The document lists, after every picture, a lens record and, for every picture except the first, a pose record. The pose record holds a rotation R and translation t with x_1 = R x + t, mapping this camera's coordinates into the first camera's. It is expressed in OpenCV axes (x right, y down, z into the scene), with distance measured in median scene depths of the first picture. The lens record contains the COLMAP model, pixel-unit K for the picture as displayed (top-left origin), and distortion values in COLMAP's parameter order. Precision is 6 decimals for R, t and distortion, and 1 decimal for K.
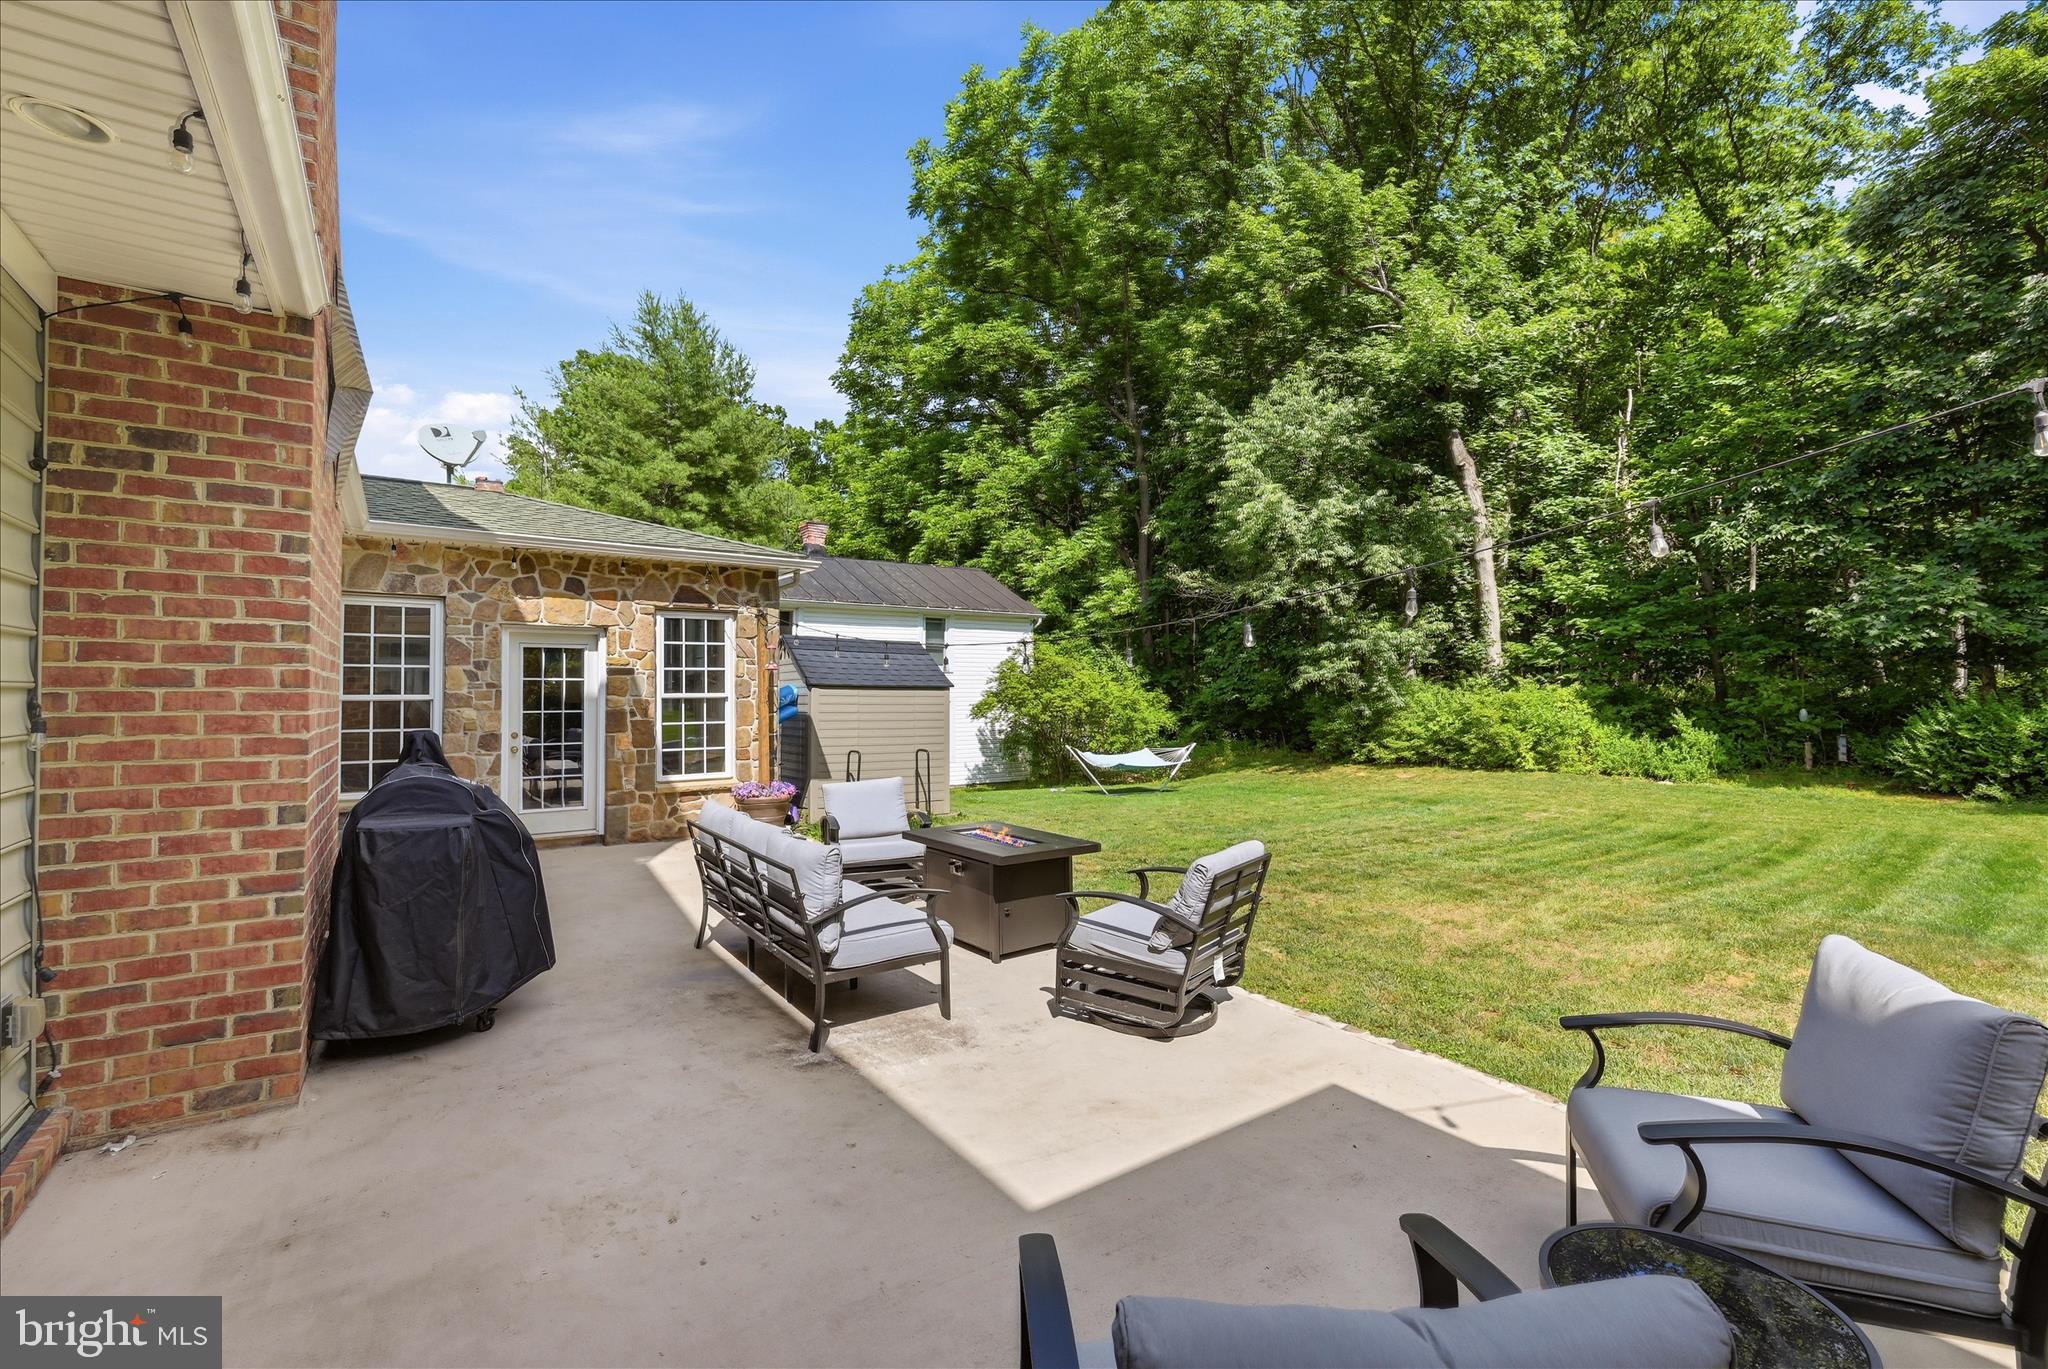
lens RADIAL K [[887.2, 0, 1026.0], [0, 887.2, 678.1], [0, 0, 1]] dist [0.001206, -0.000102]
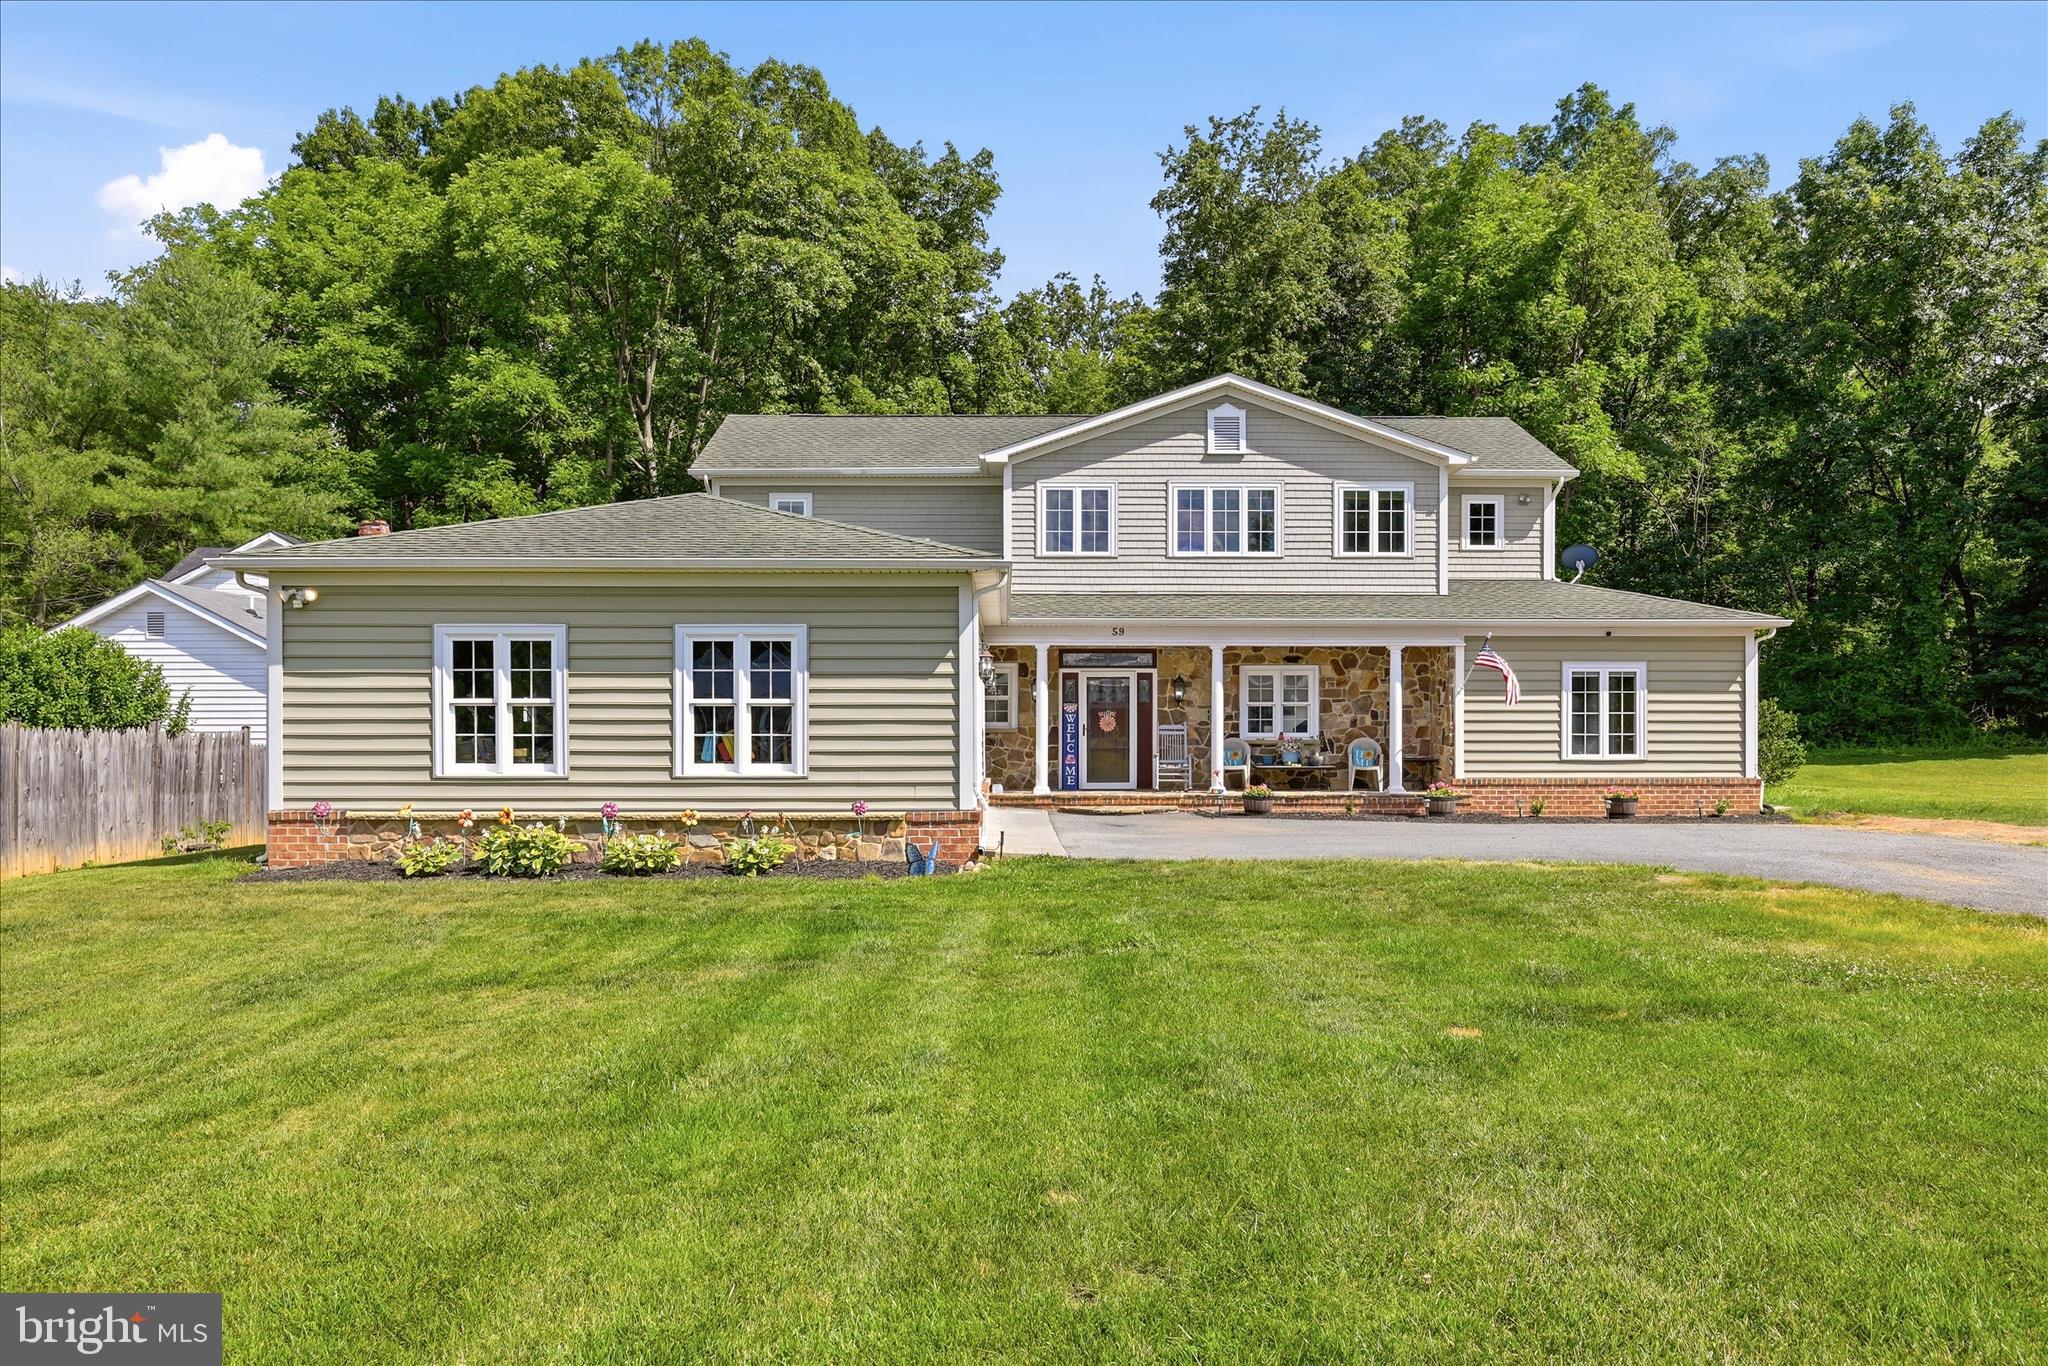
lens RADIAL K [[1377.3, 0, 1026.2], [0, 1377.3, 736.7], [0, 0, 1]] dist [-0.000821, -0.002877]
pose [[0.560883, -0.005120, 0.827879, -1.591055], [-0.023741, 0.999470, 0.022265, -0.012342], [-0.827555, -0.032143, 0.560464, -0.665974]]
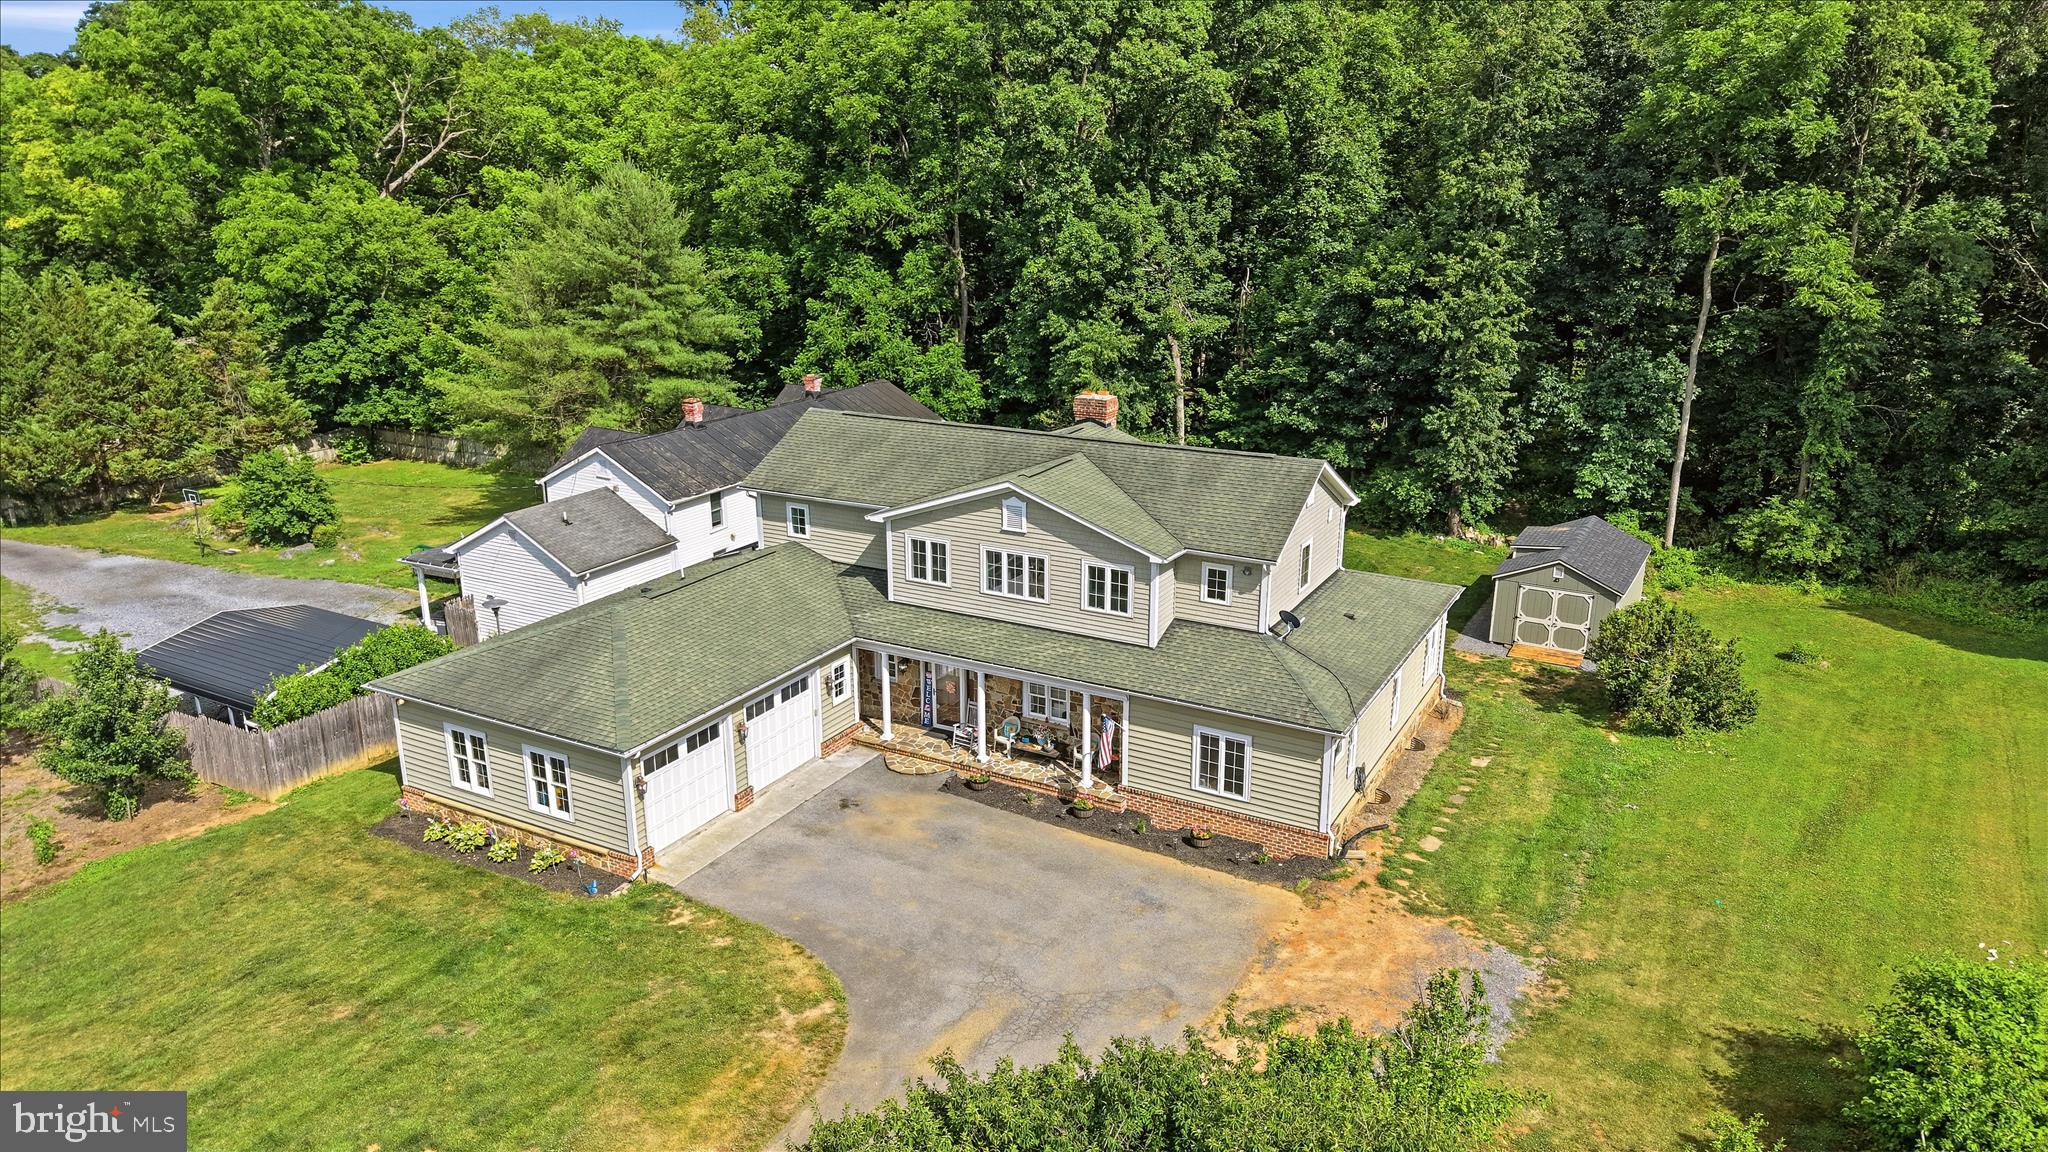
lens RADIAL K [[1351.4, 0, 1021.0], [0, 1351.4, 567.7], [0, 0, 1]] dist [0.165145, -0.250203]
pose [[0.895171, -0.123913, 0.428151, -1.213285], [-0.013984, 0.952299, 0.304847, -0.728016], [-0.445503, -0.278877, 0.850738, -1.615050]]
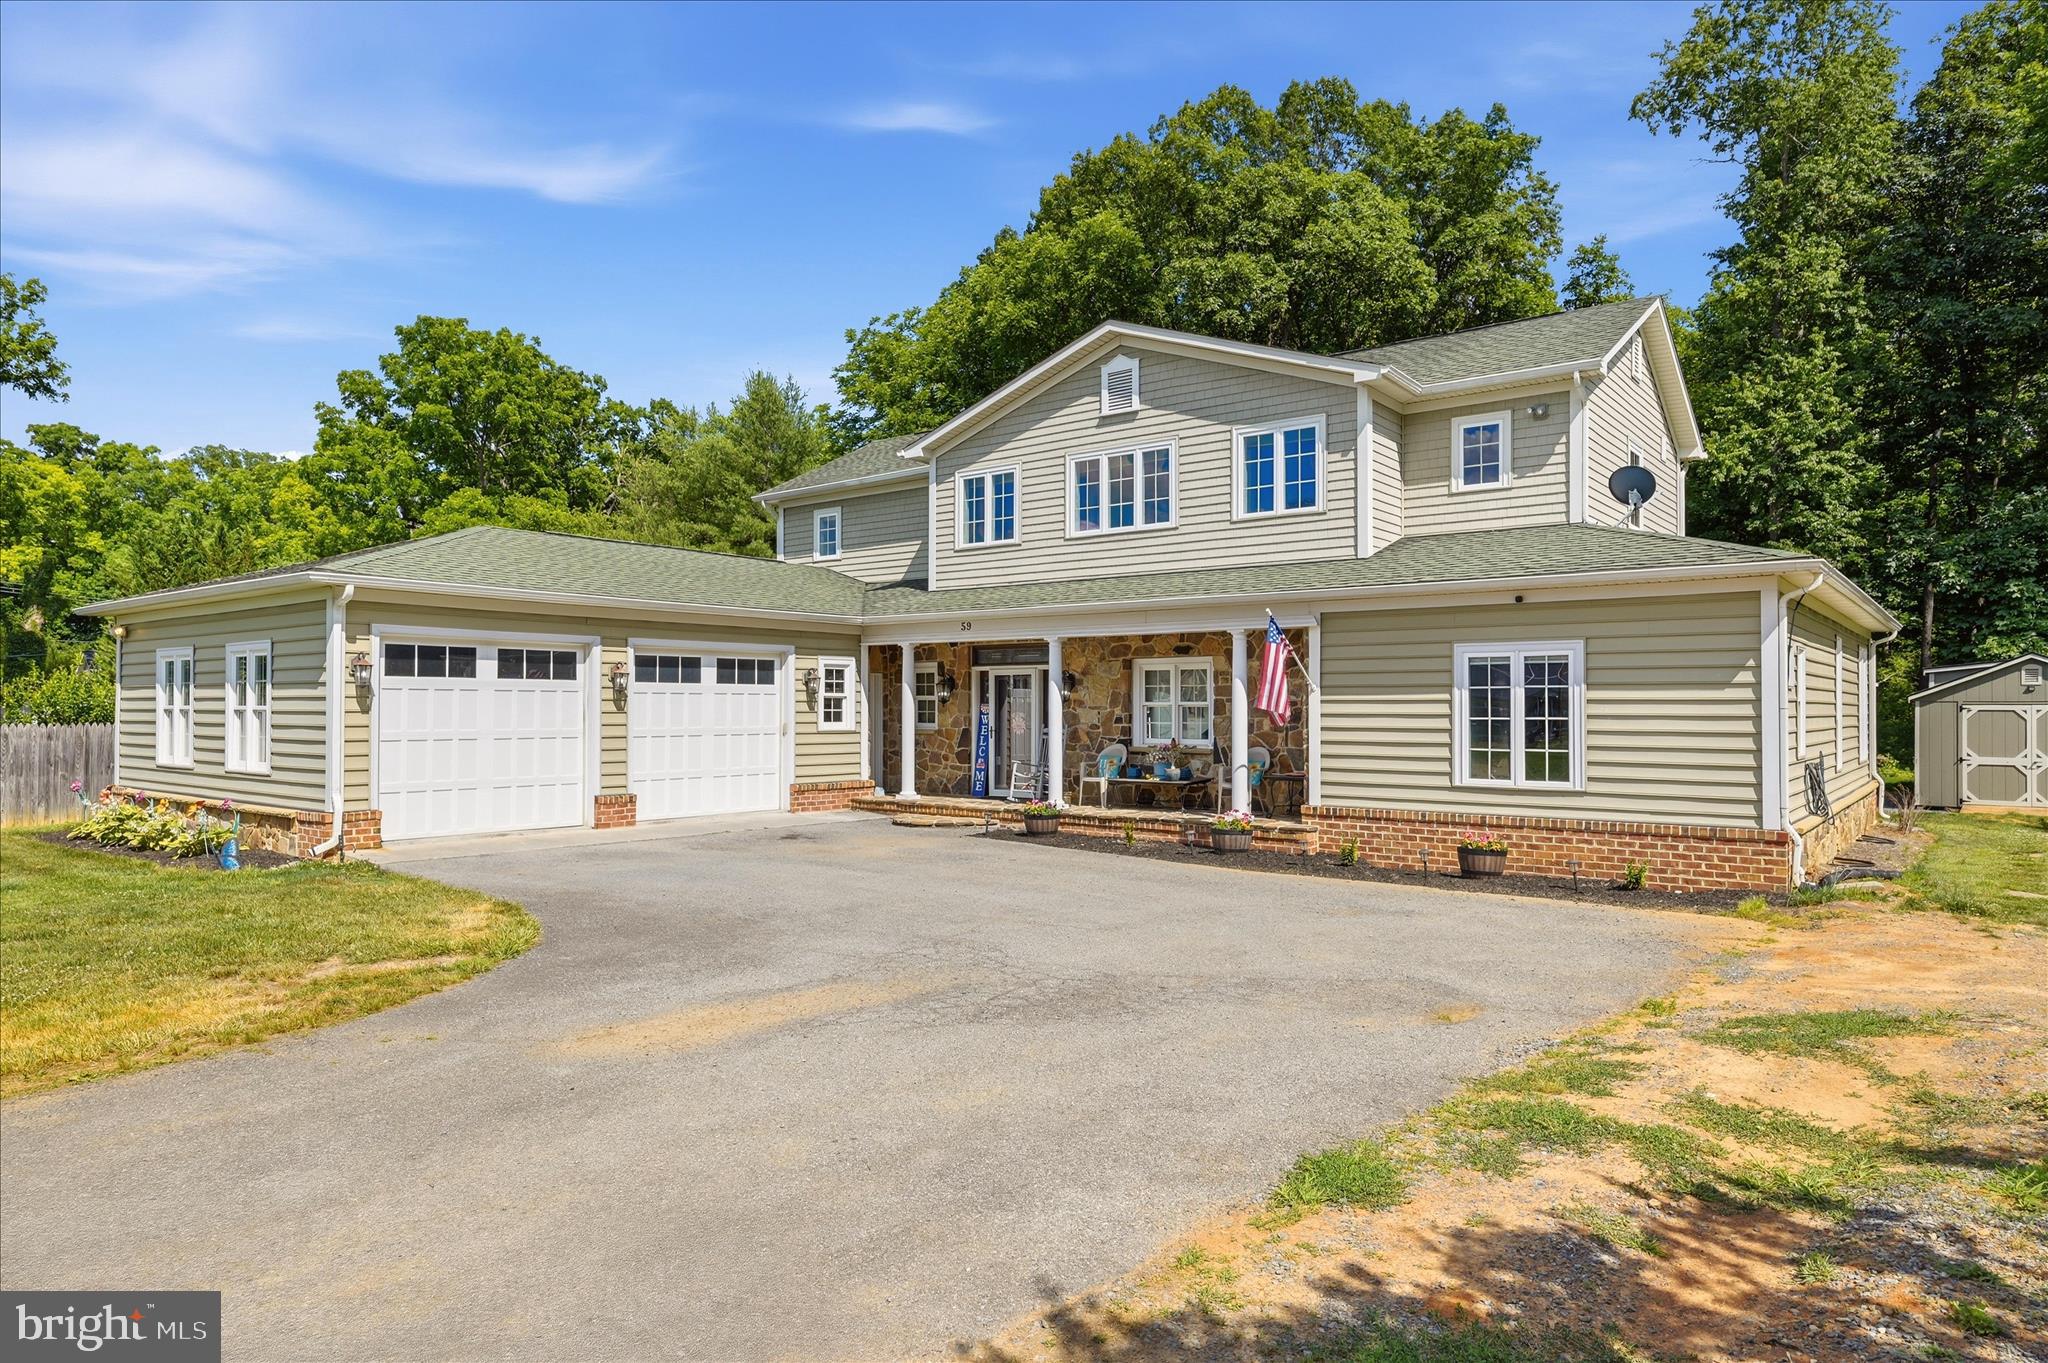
lens RADIAL K [[1231.4, 0, 1025.9], [0, 1231.4, 701.4], [0, 0, 1]] dist [-0.008501, 0.024918]
pose [[0.956264, 0.008666, 0.292375, -0.813345], [-0.014099, 0.999765, 0.016481, -0.035297], [-0.292164, -0.019882, 0.956162, -1.004236]]
